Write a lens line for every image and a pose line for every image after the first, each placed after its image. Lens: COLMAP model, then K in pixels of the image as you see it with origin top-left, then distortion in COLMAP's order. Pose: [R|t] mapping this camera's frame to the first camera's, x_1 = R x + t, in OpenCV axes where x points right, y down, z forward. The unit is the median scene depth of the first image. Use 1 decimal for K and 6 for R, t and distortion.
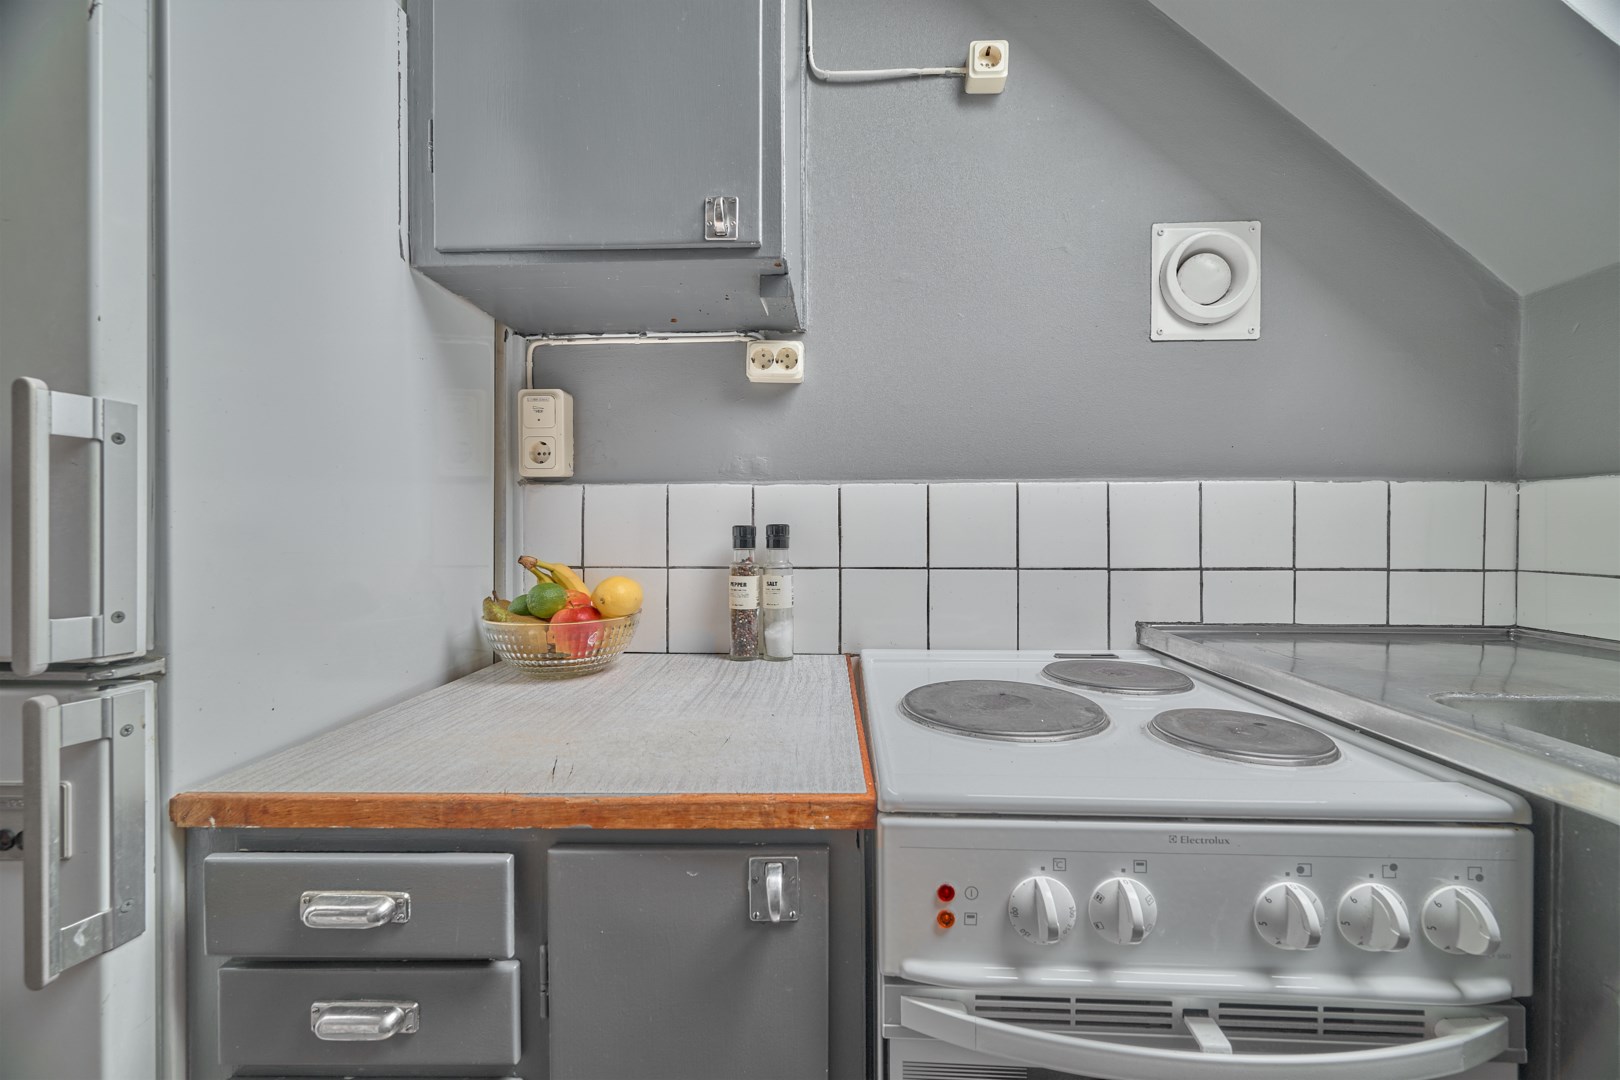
lens RADIAL K [[640.4, 0, 810.0], [0, 640.4, 540.0], [0, 0, 1]] dist [-0.000962, -0.000184]
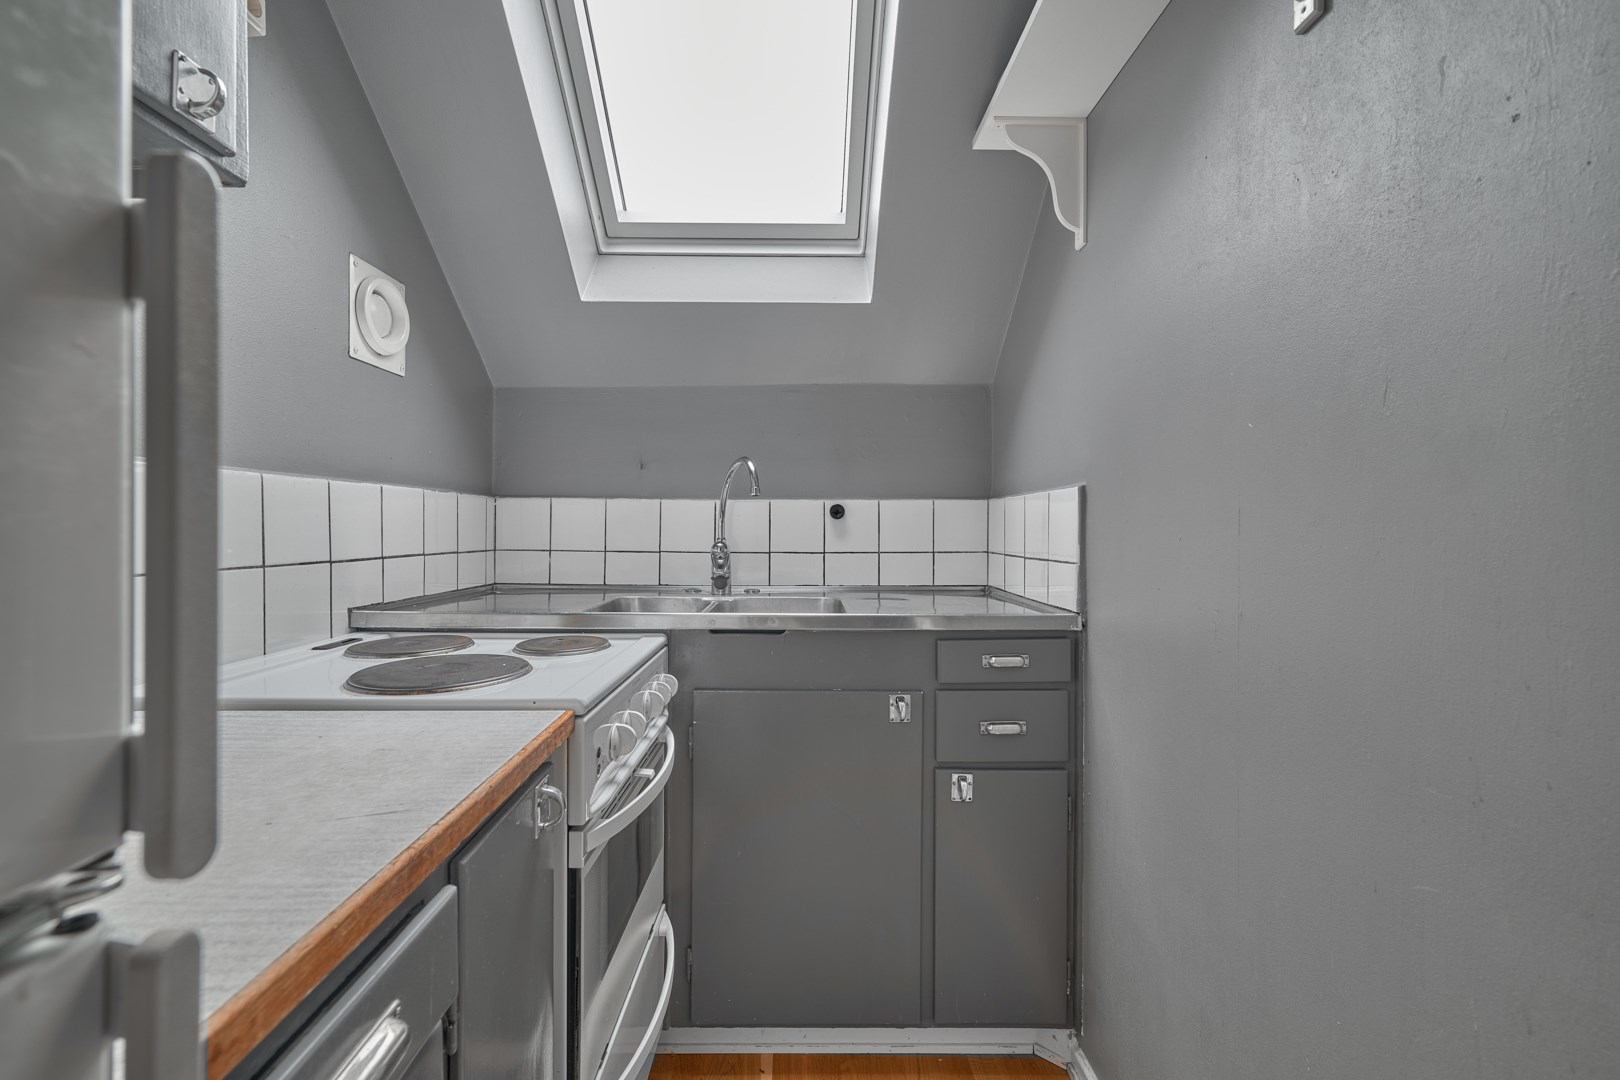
lens RADIAL K [[693.3, 0, 810.0], [0, 693.3, 540.0], [0, 0, 1]] dist [-0.000159, -0.000003]
pose [[-0.059890, -0.018445, 0.998035, -0.758293], [0.010104, 0.999767, 0.019083, -0.004967], [-0.998154, 0.011227, -0.059689, 0.281006]]
